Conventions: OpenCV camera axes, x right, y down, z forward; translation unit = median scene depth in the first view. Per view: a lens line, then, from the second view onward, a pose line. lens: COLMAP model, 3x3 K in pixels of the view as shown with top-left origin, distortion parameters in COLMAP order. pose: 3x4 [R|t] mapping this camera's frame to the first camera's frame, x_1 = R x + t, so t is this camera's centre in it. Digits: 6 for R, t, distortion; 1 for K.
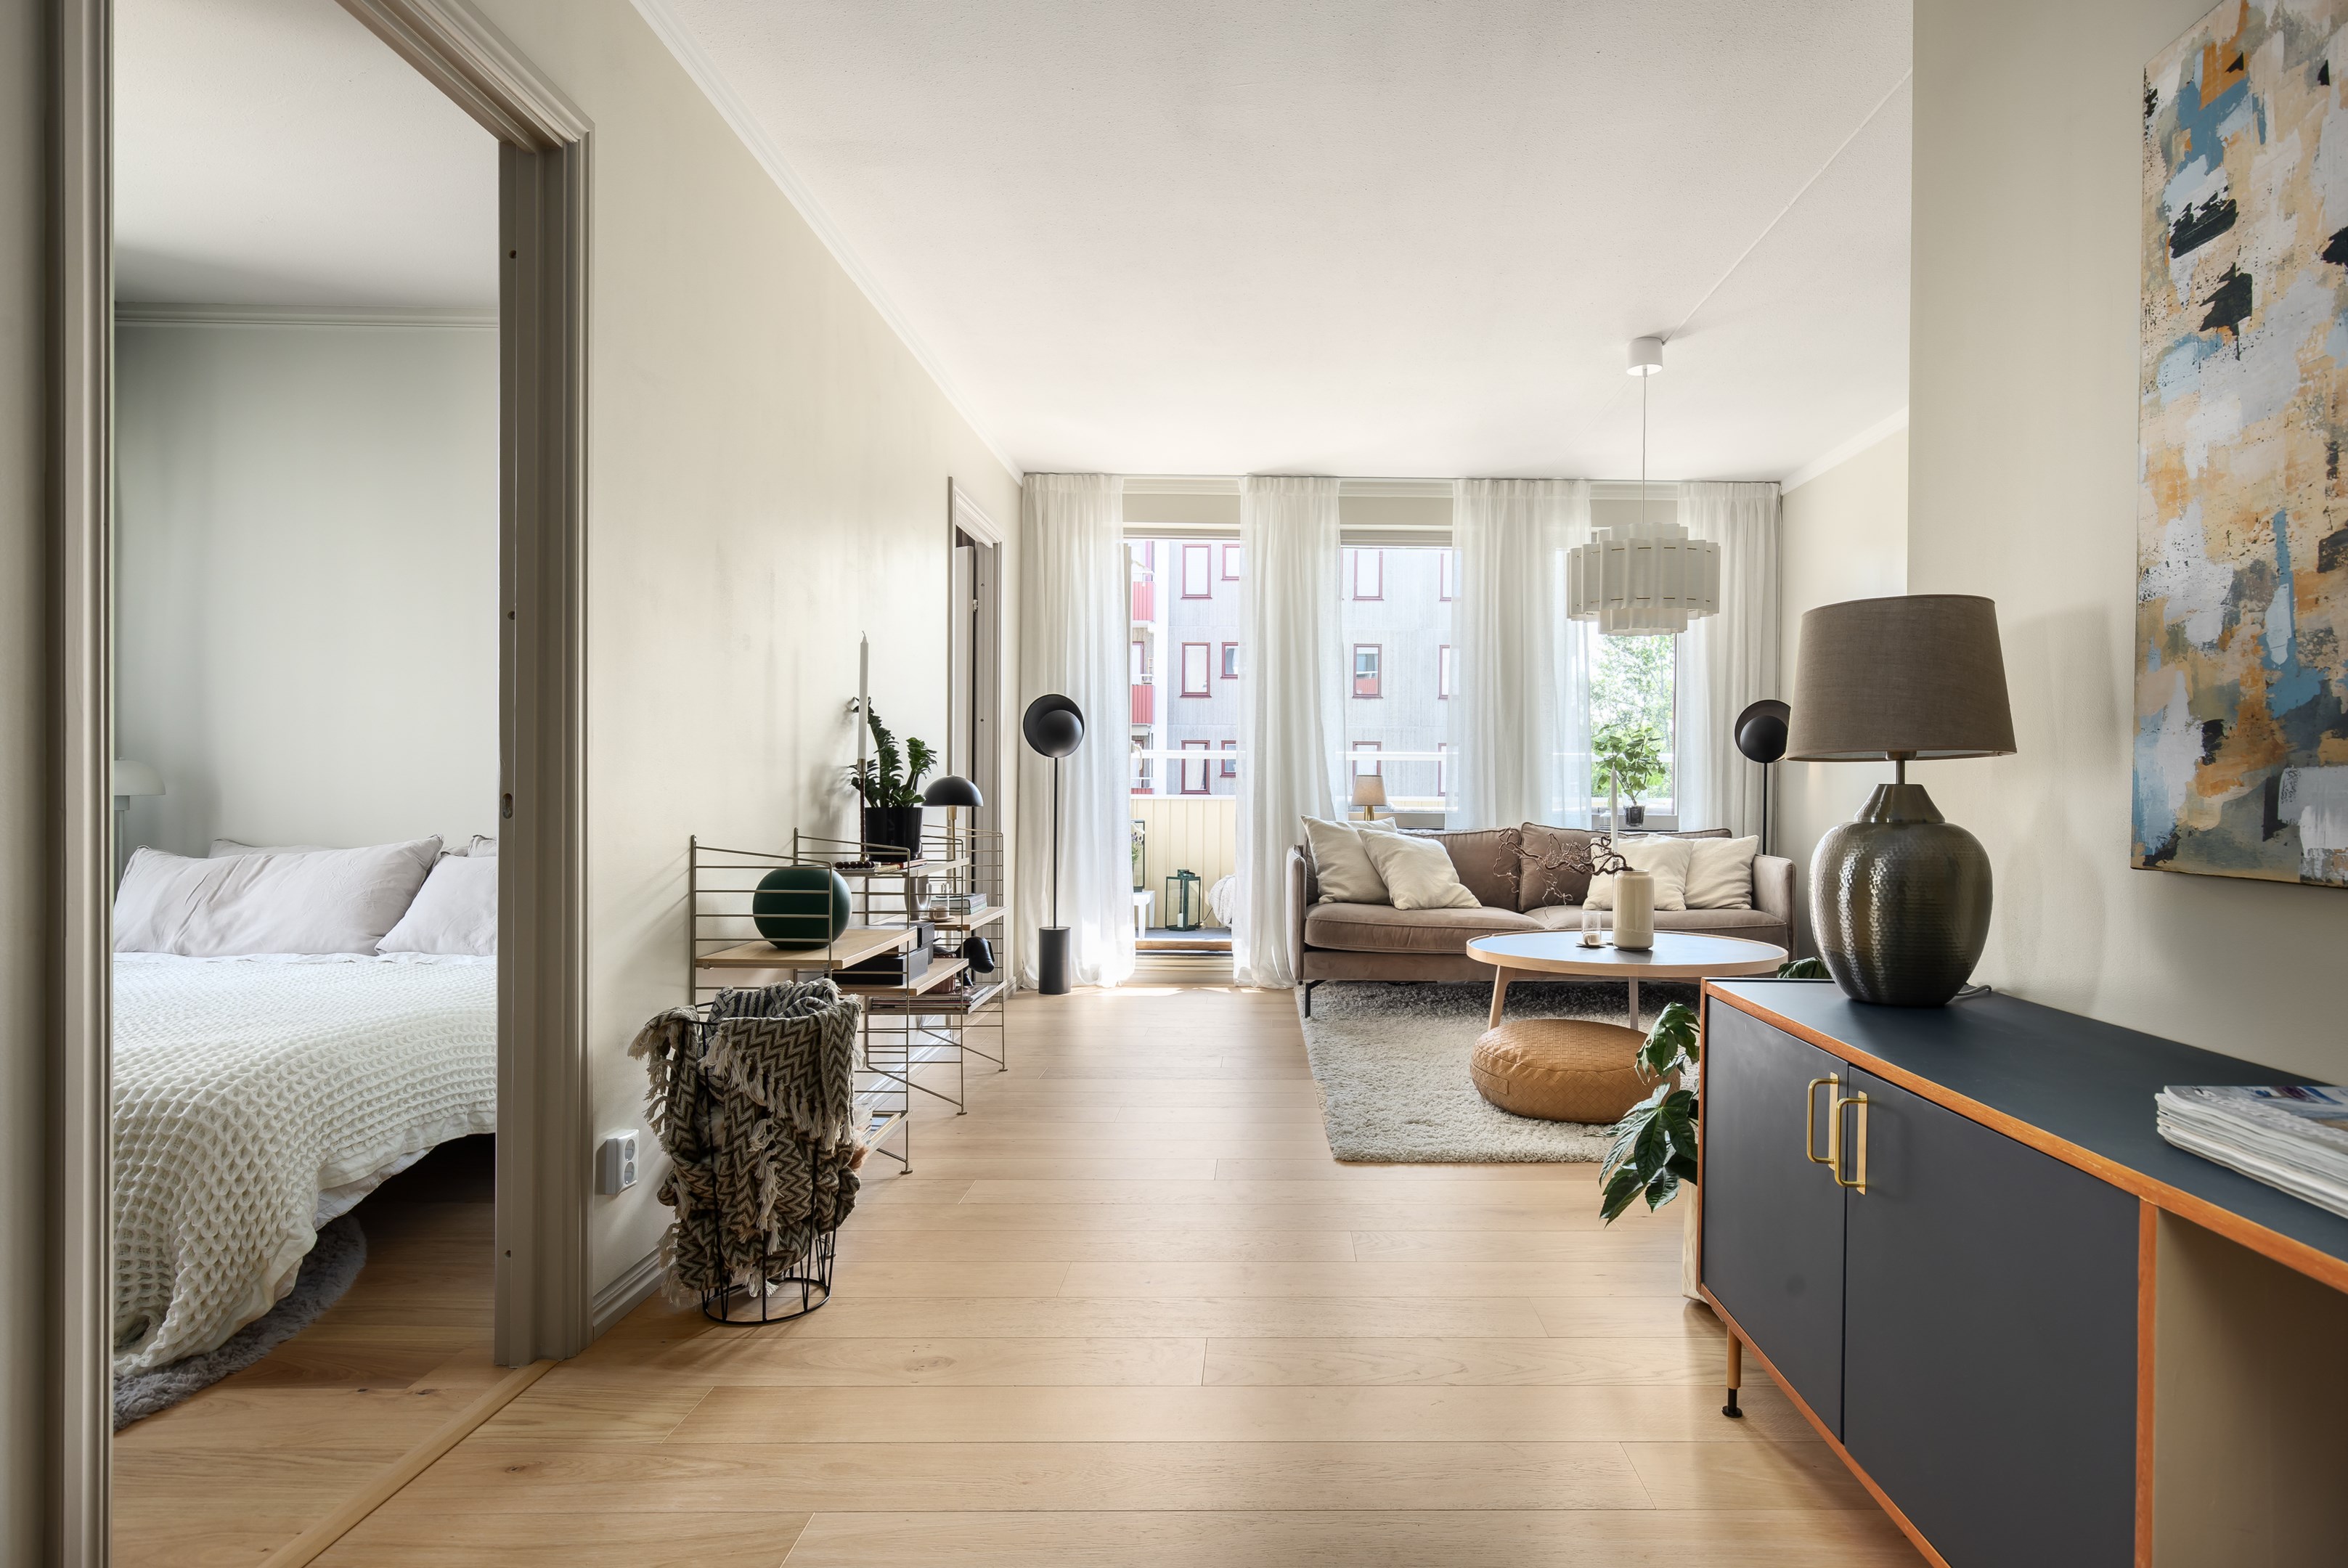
lens RADIAL K [[1302.4, 0, 1301.7], [0, 1302.4, 790.3], [0, 0, 1]] dist [0.015289, -0.005270]
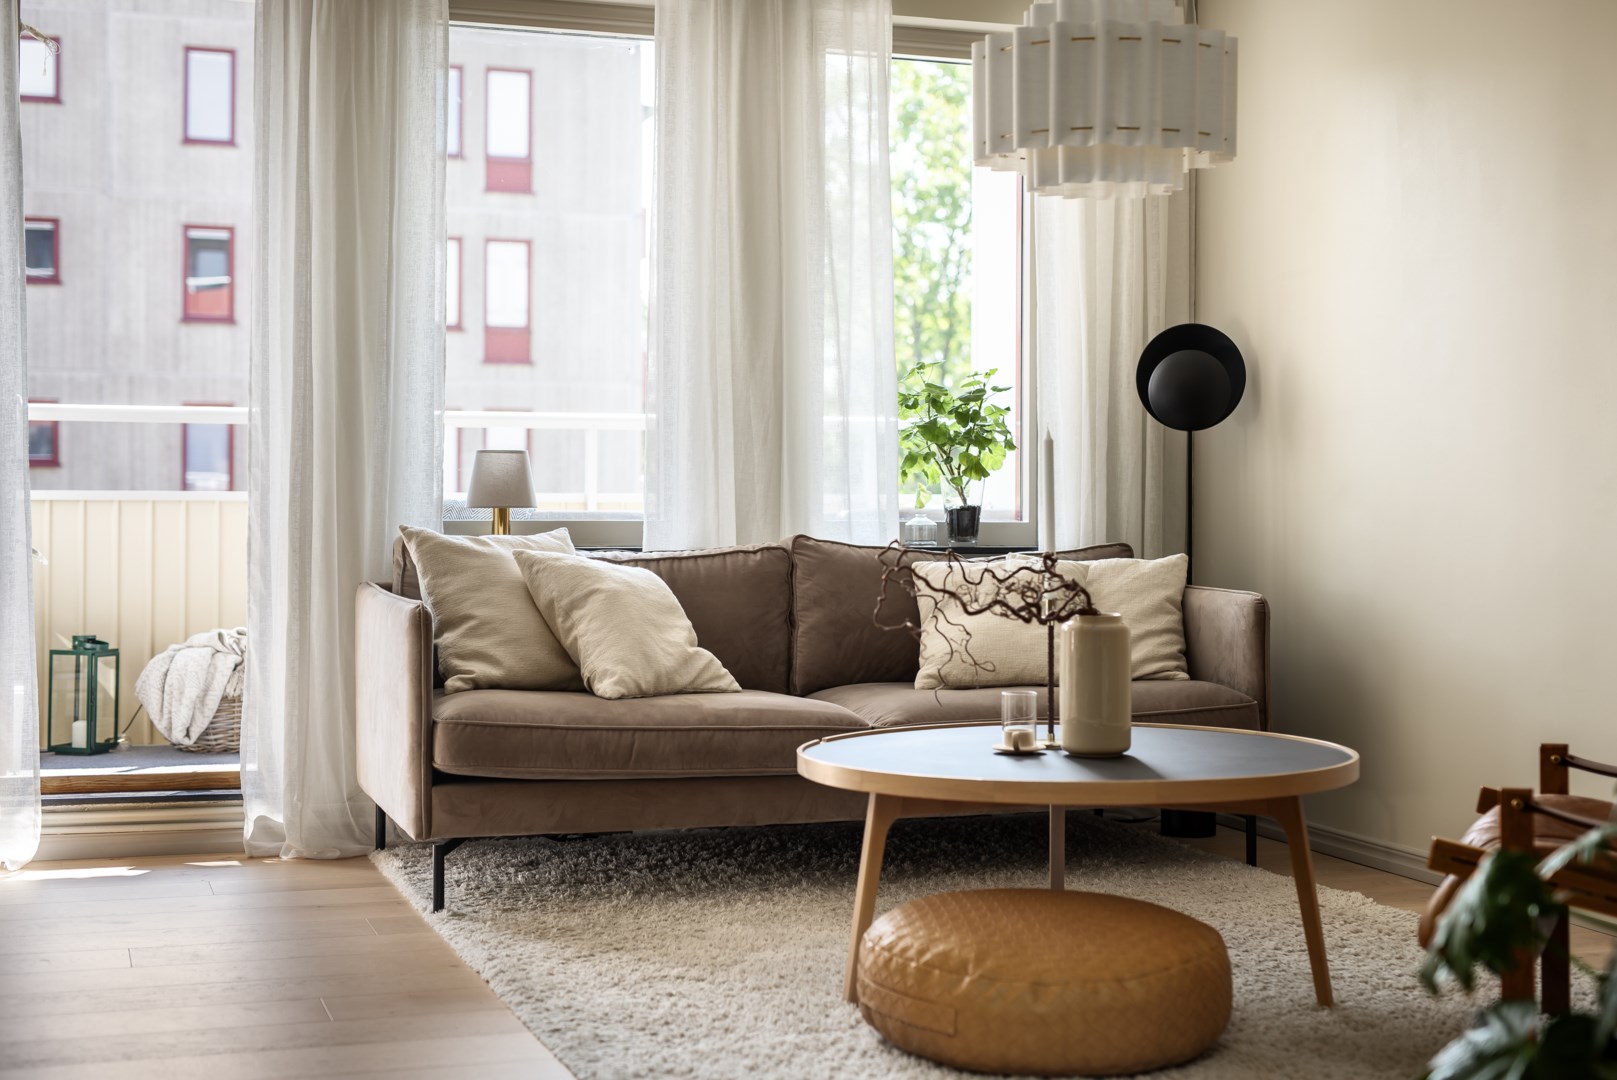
lens RADIAL K [[2250.6, 0, 846.2], [0, 2250.6, 466.2], [0, 0, 1]] dist [-0.008080, 0.000000]
pose [[0.952224, 0.000455, 0.305402, -0.109984], [0.003114, 0.999932, -0.011198, 0.006370], [-0.305386, 0.011614, 0.952158, 0.085023]]
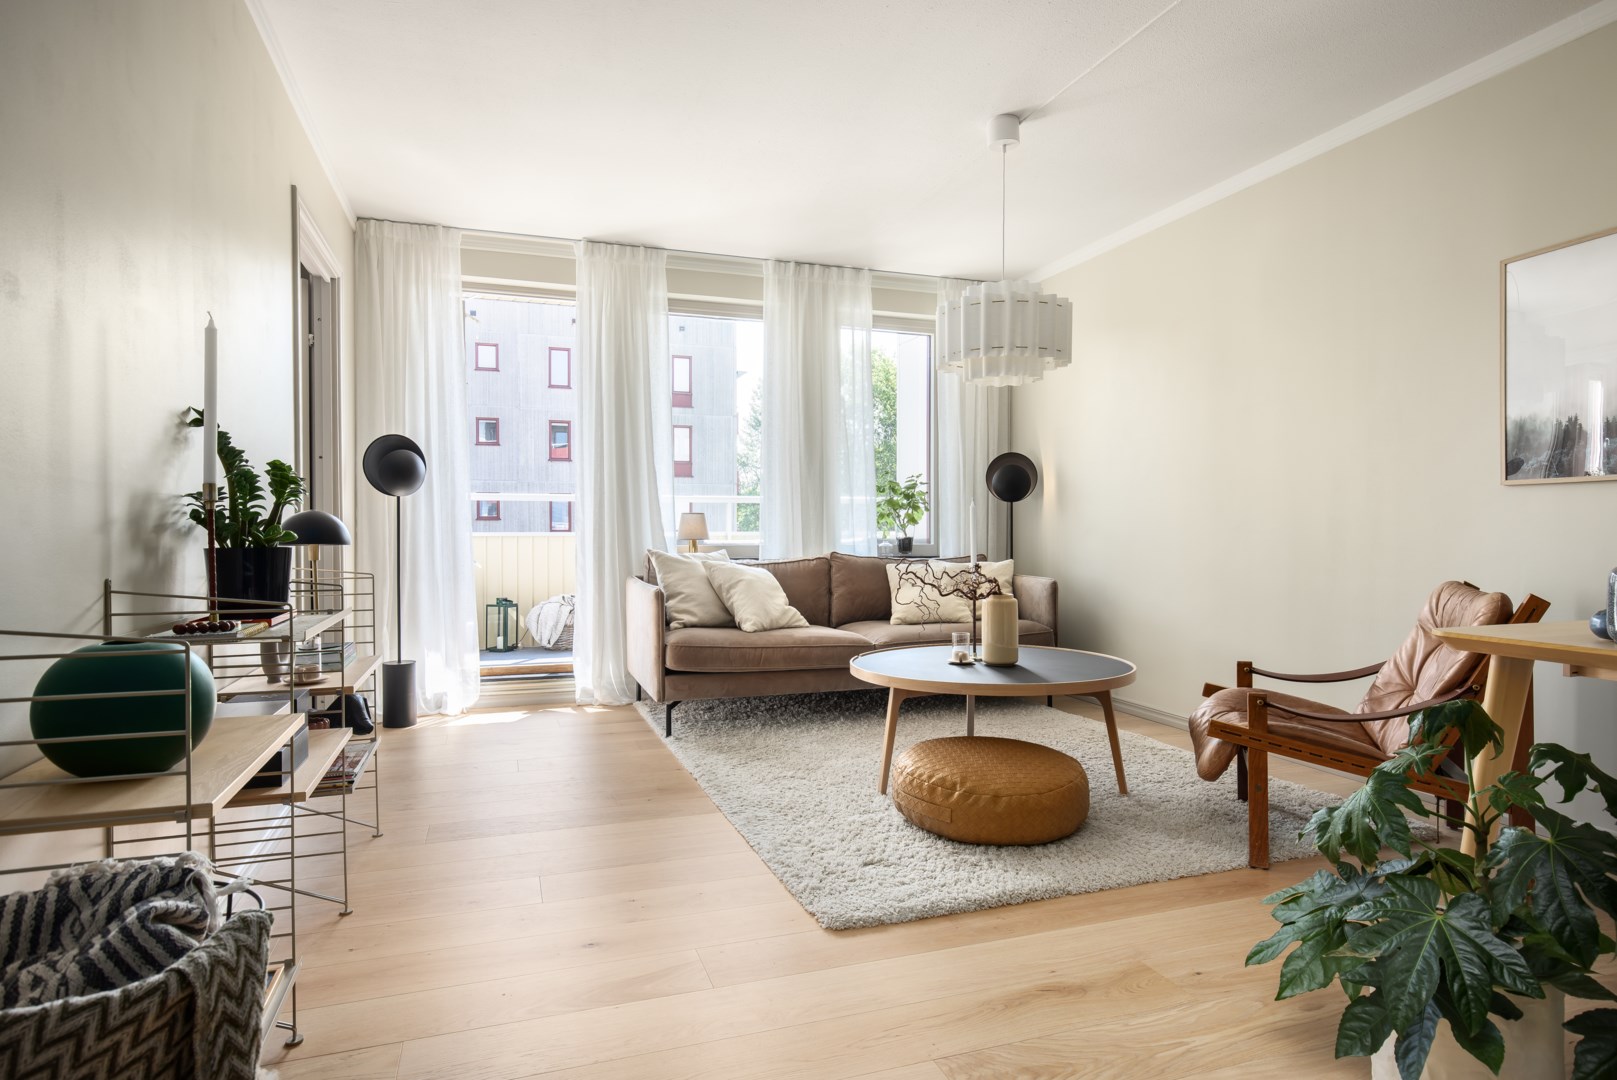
lens RADIAL K [[897.0, 0, 815.9], [0, 897.0, 536.5], [0, 0, 1]] dist [0.015289, -0.005270]
pose [[0.952313, -0.010842, 0.304931, -0.099553], [0.008282, 0.999919, 0.009686, 0.002477], [-0.305011, -0.006698, 0.952325, 0.243287]]
